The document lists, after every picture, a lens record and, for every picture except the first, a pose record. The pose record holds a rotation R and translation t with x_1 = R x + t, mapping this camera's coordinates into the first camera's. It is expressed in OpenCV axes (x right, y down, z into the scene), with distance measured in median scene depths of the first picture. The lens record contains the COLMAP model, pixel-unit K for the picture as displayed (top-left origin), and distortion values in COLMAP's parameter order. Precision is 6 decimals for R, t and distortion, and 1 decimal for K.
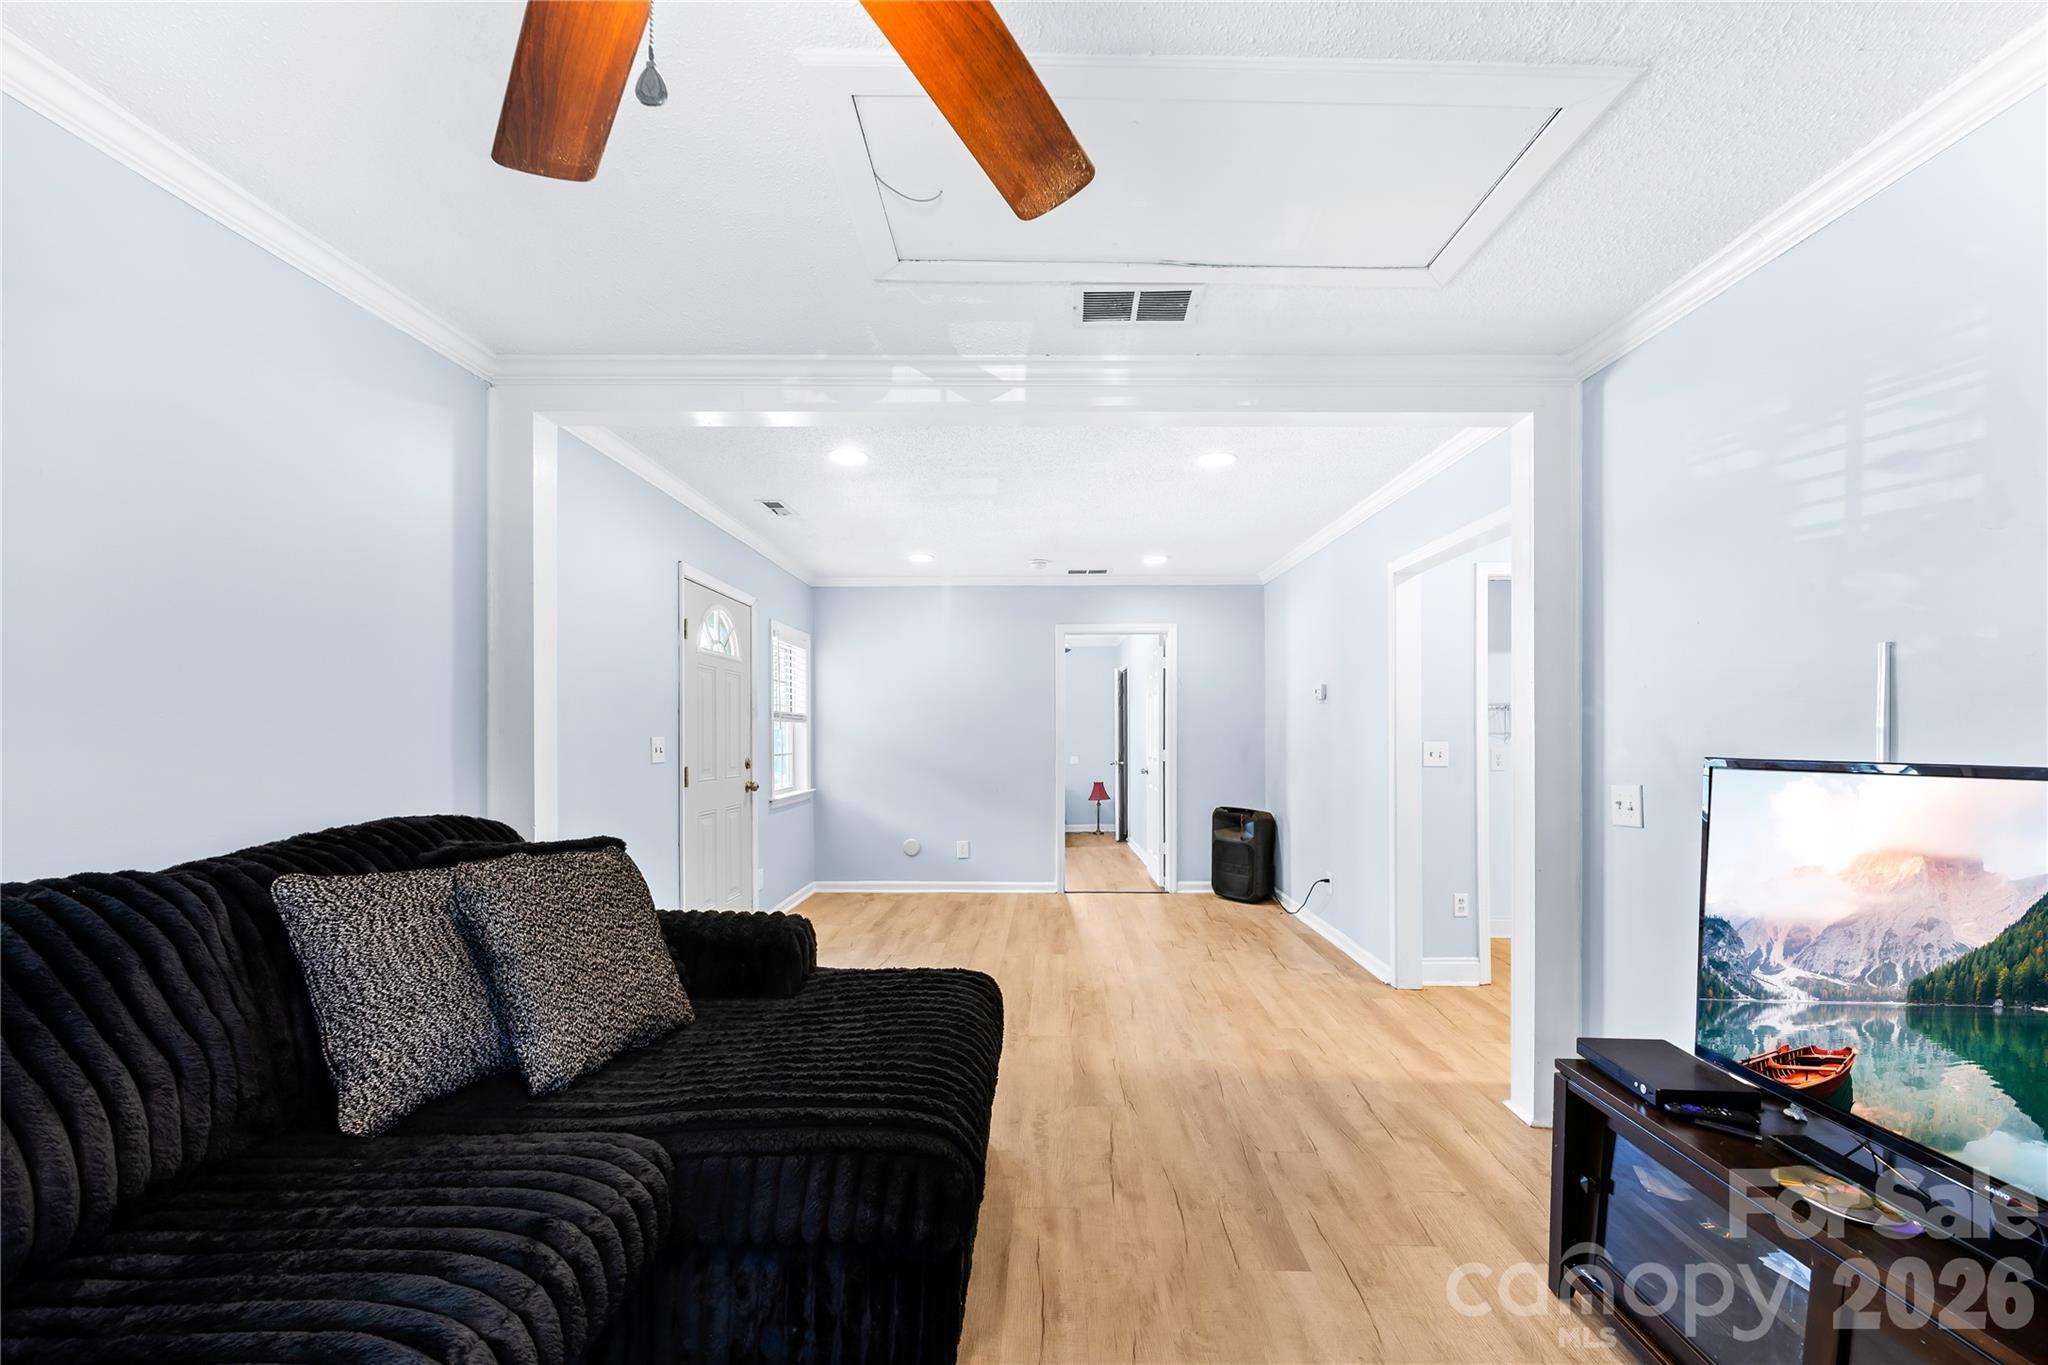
lens RADIAL K [[825.9, 0, 1013.5], [0, 825.9, 721.5], [0, 0, 1]] dist [-0.002001, -0.000162]
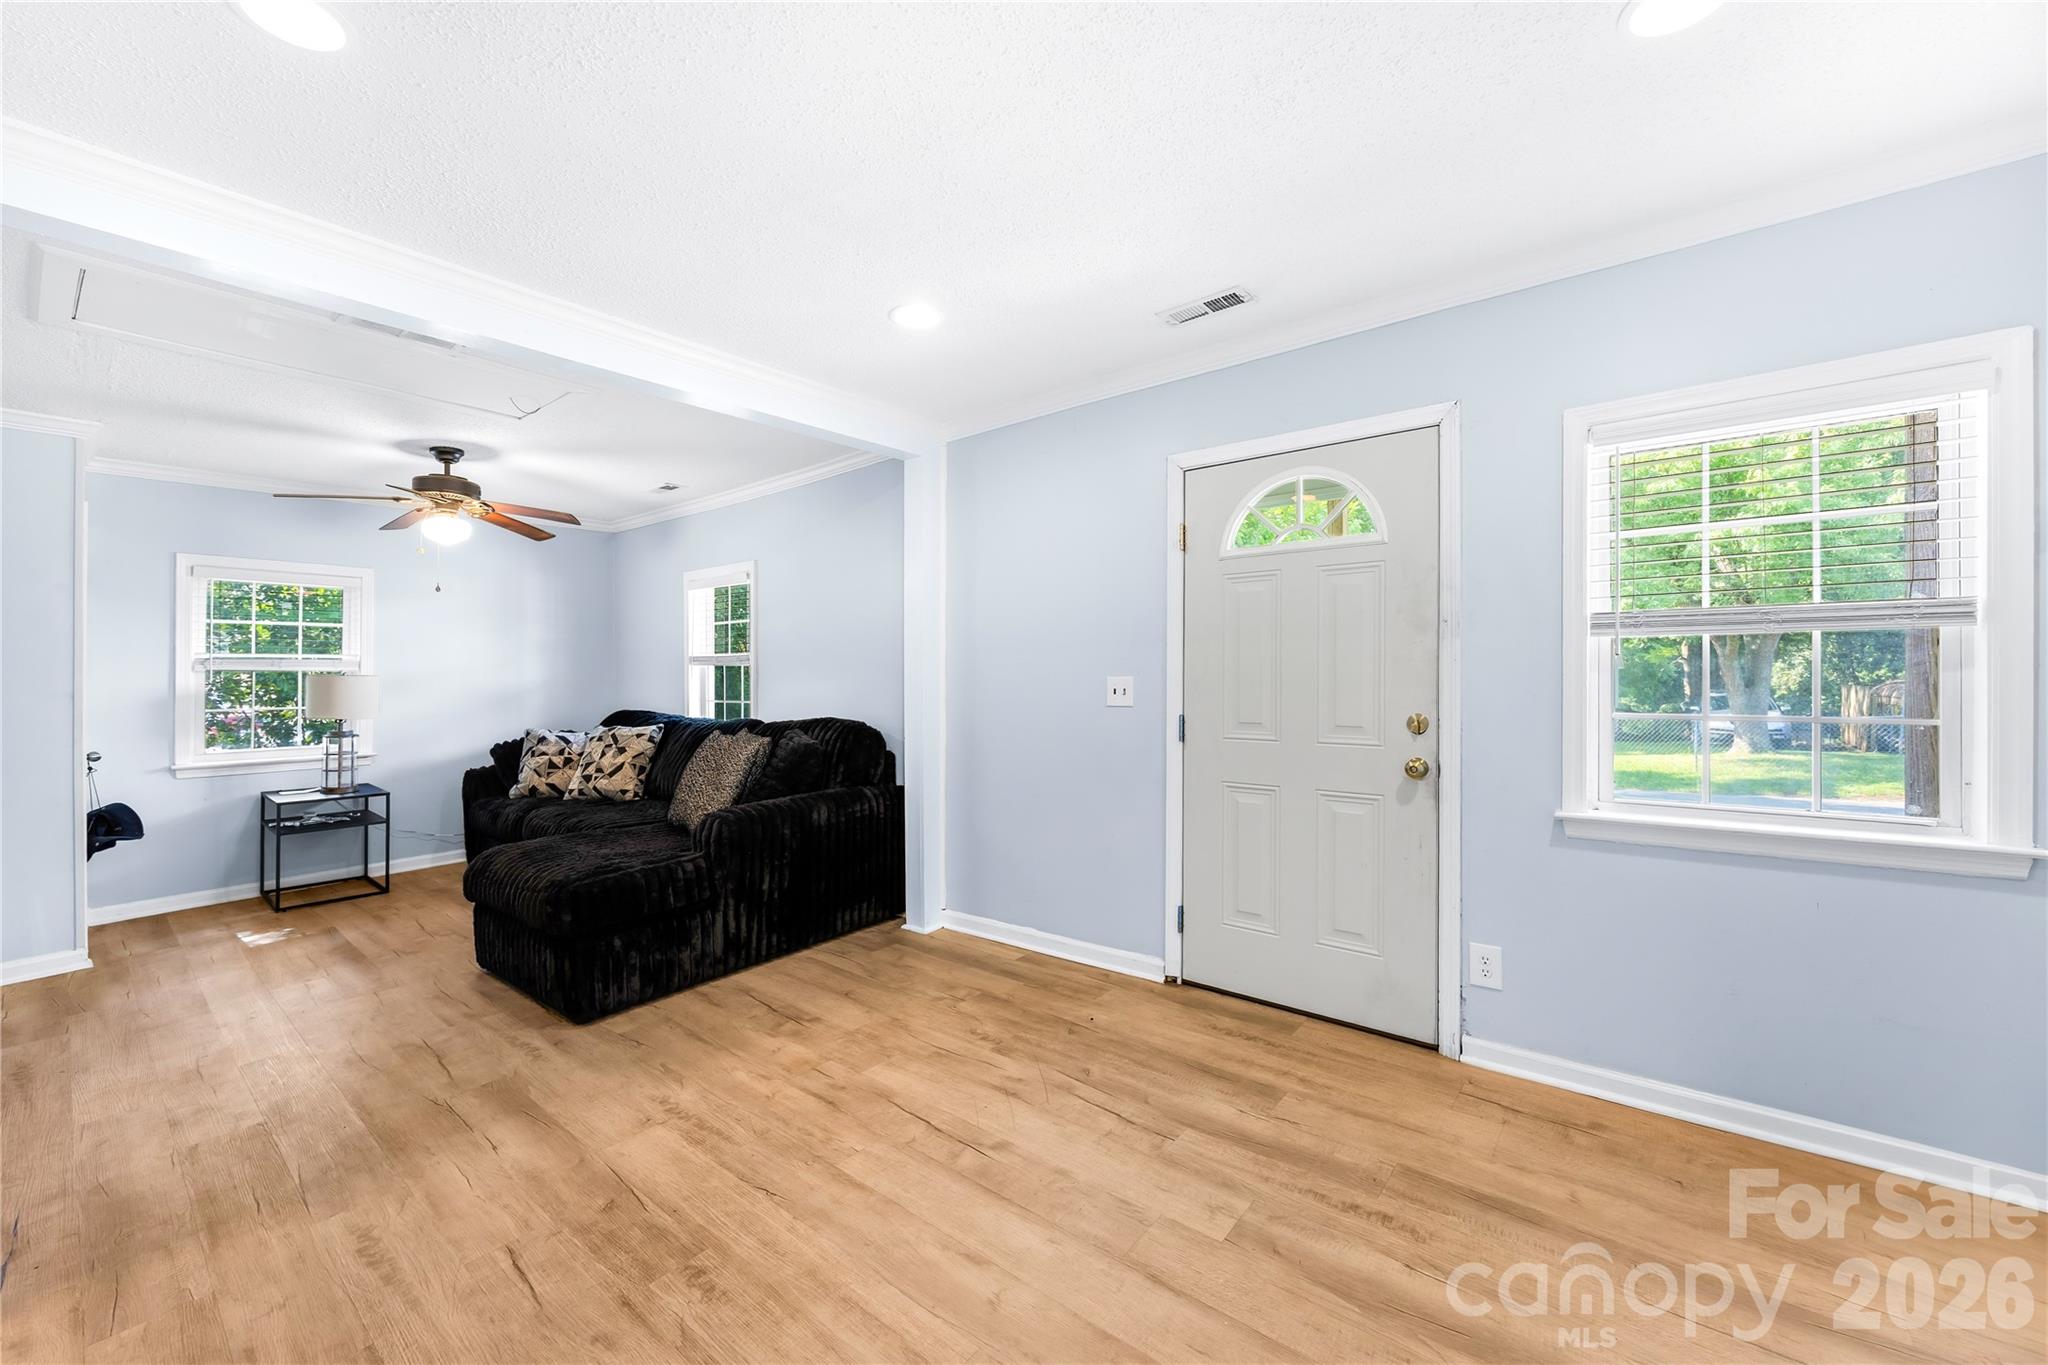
lens RADIAL K [[799.6, 0, 1013.5], [0, 799.6, 678.8], [0, 0, 1]] dist [-0.001275, 0.000074]
pose [[-0.601384, 0.010620, -0.798890, 0.381778], [0.023871, 0.999704, -0.004680, 0.025358], [0.798603, -0.021884, -0.601460, 1.712770]]
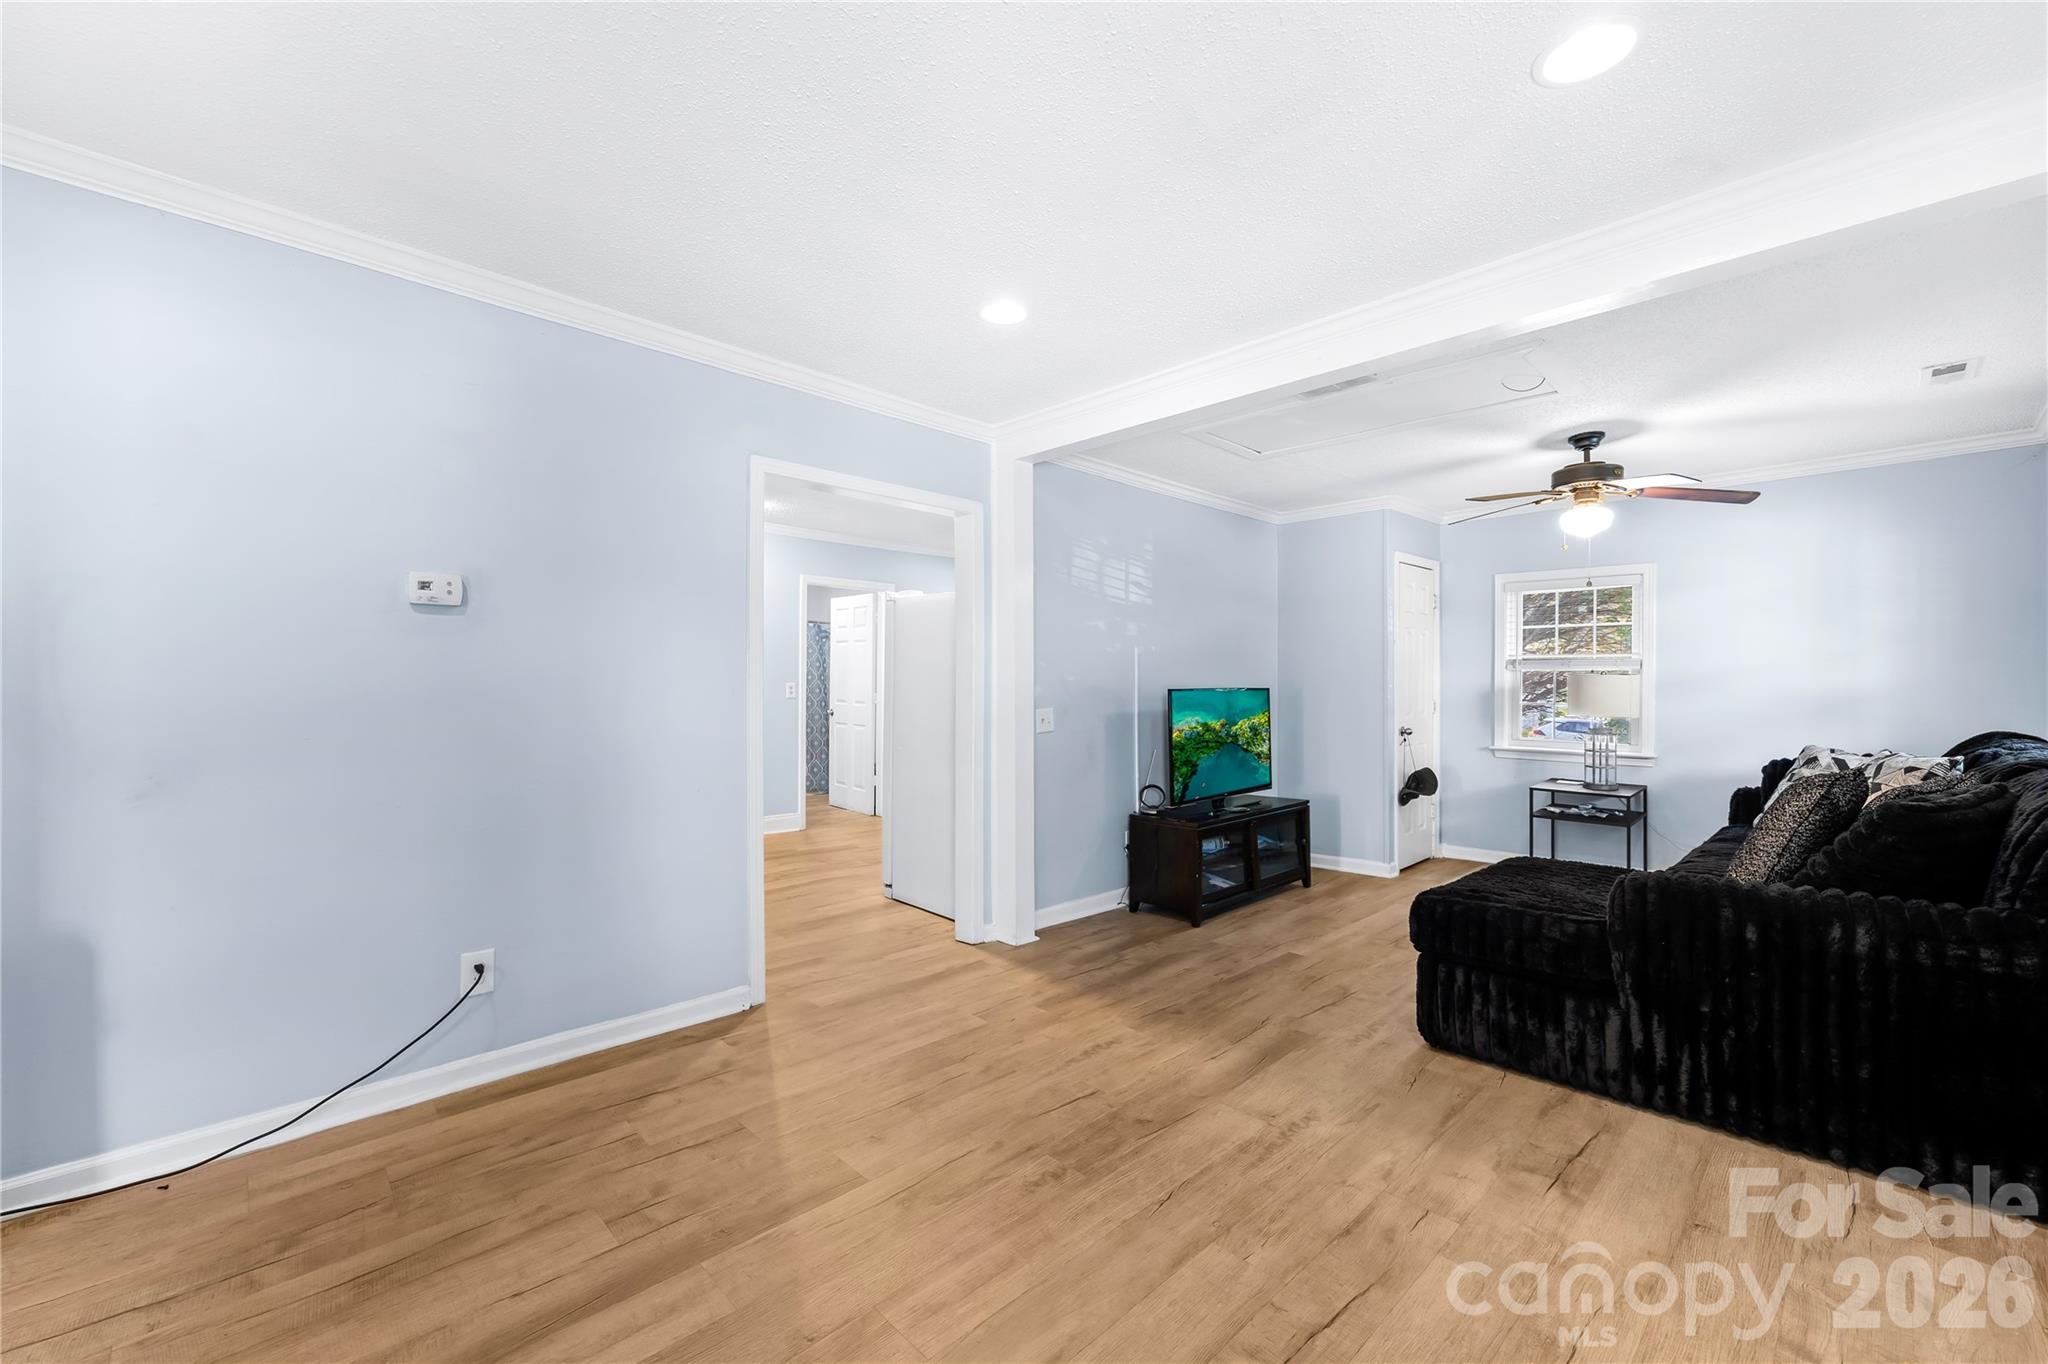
lens RADIAL K [[825.9, 0, 1013.5], [0, 825.9, 721.0], [0, 0, 1]] dist [-0.002001, -0.000162]
pose [[-0.722676, -0.034987, 0.690301, -0.304691], [-0.011652, 0.999193, 0.038445, 0.023122], [-0.691088, 0.019740, -0.722501, 1.712488]]
